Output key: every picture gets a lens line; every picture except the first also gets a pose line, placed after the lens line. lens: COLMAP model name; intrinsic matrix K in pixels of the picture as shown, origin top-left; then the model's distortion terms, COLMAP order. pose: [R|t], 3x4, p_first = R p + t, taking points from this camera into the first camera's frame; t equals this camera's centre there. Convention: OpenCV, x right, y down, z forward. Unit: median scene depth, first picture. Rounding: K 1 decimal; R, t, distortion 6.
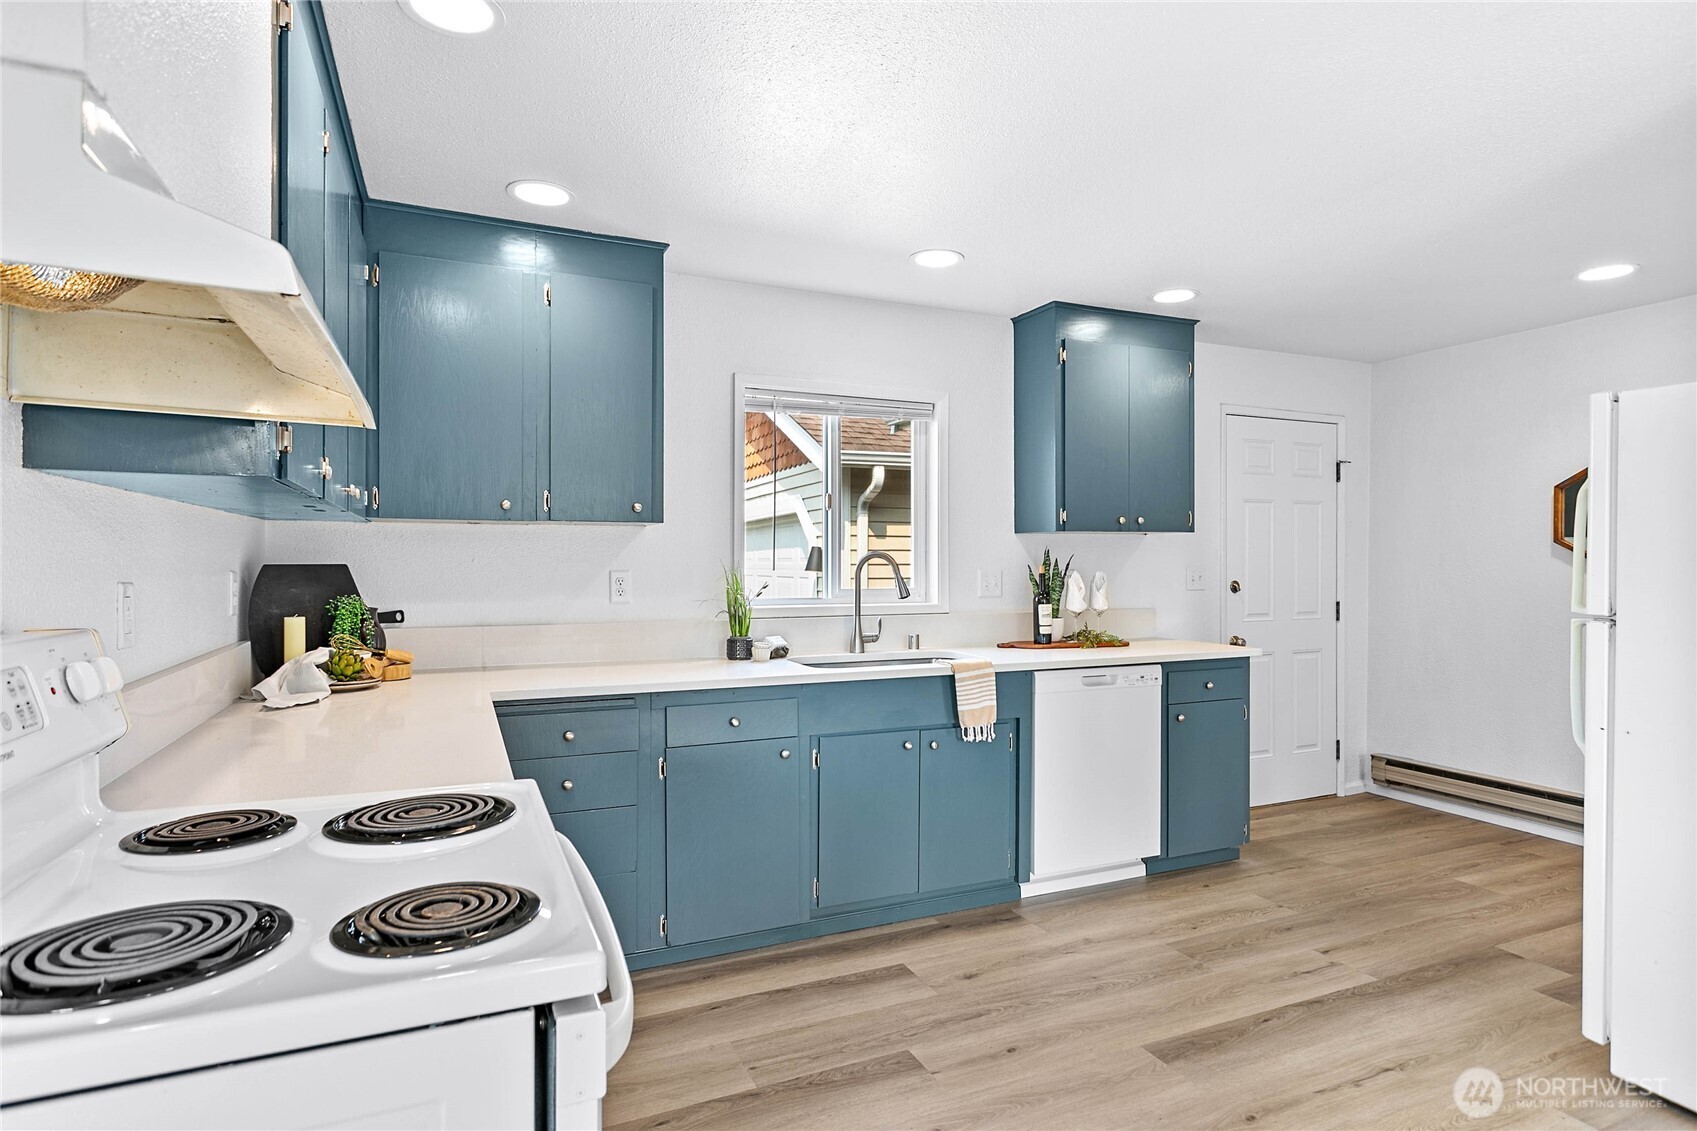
lens RADIAL K [[915.9, 0, 851.3], [0, 915.9, 566.5], [0, 0, 1]] dist [0.002064, 0.000255]
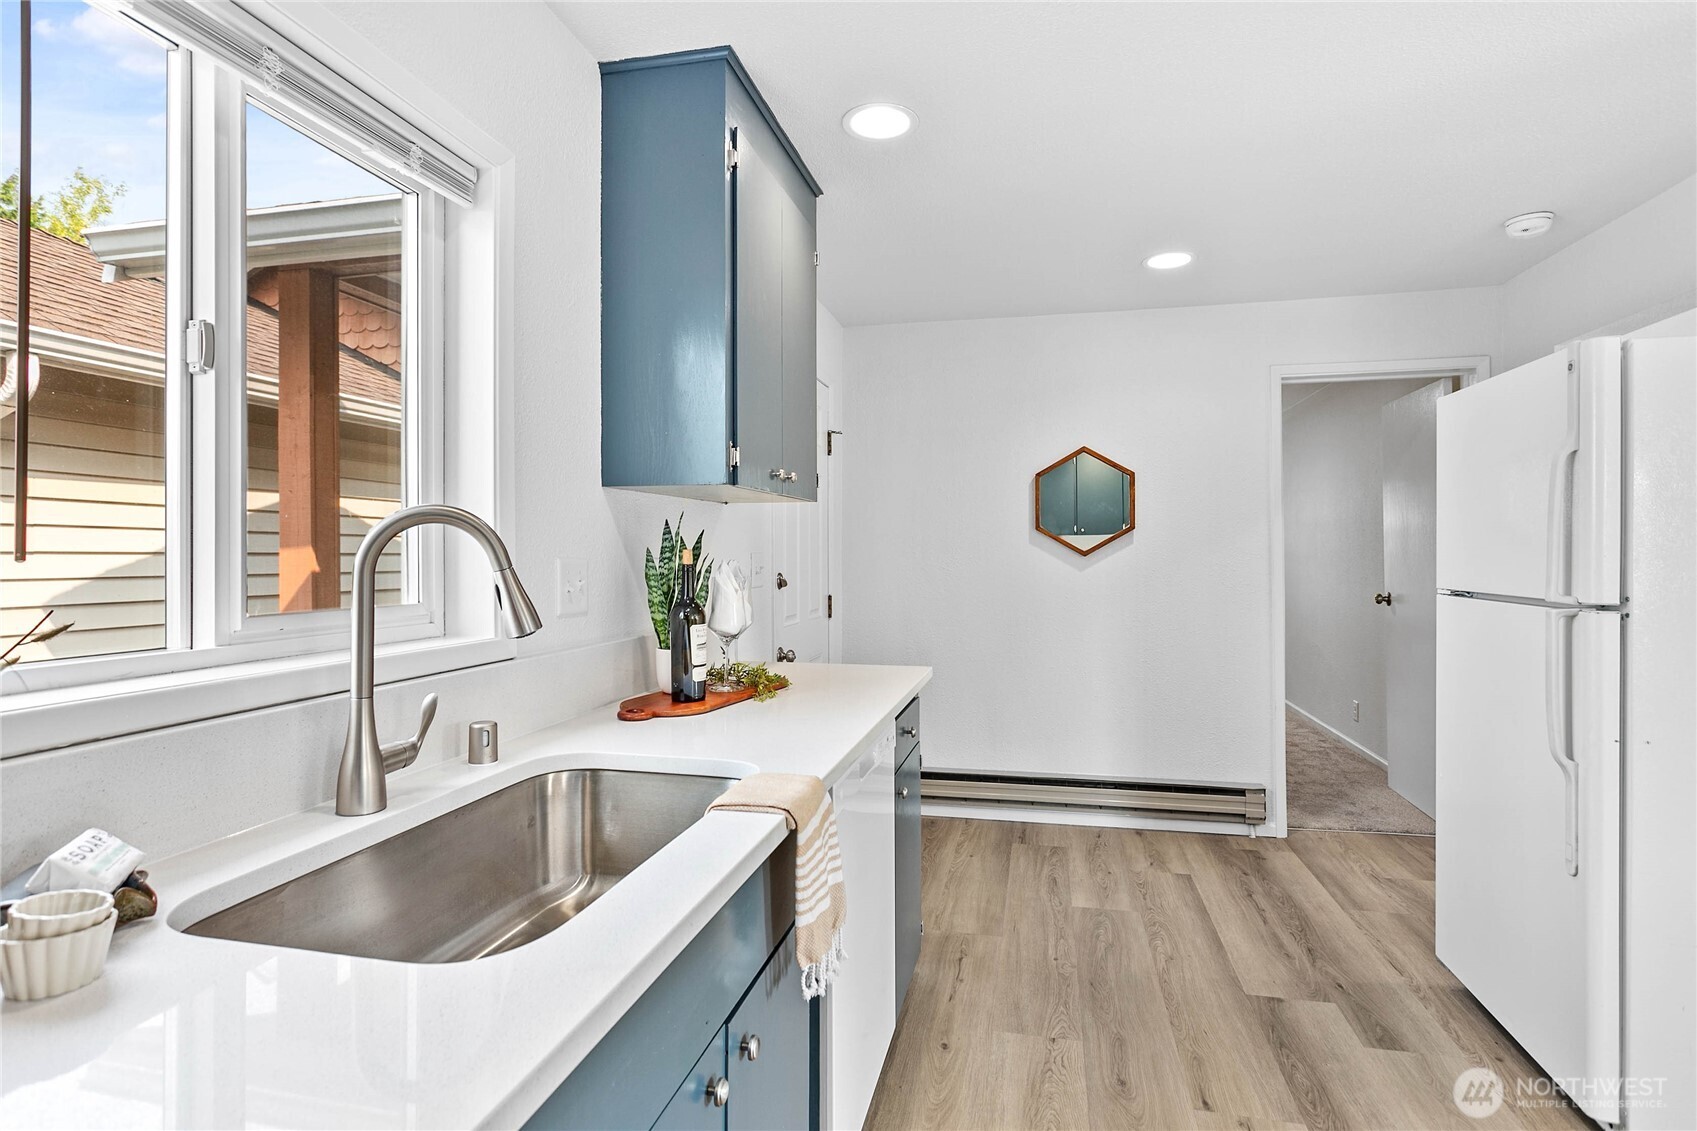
lens RADIAL K [[868.0, 0, 845.8], [0, 868.0, 547.6], [0, 0, 1]] dist [0.000234, 0.000636]
pose [[0.599840, 0.004983, 0.800105, -0.139001], [0.006610, 0.999916, -0.011183, 0.004135], [-0.800093, 0.011996, 0.599756, 0.658614]]
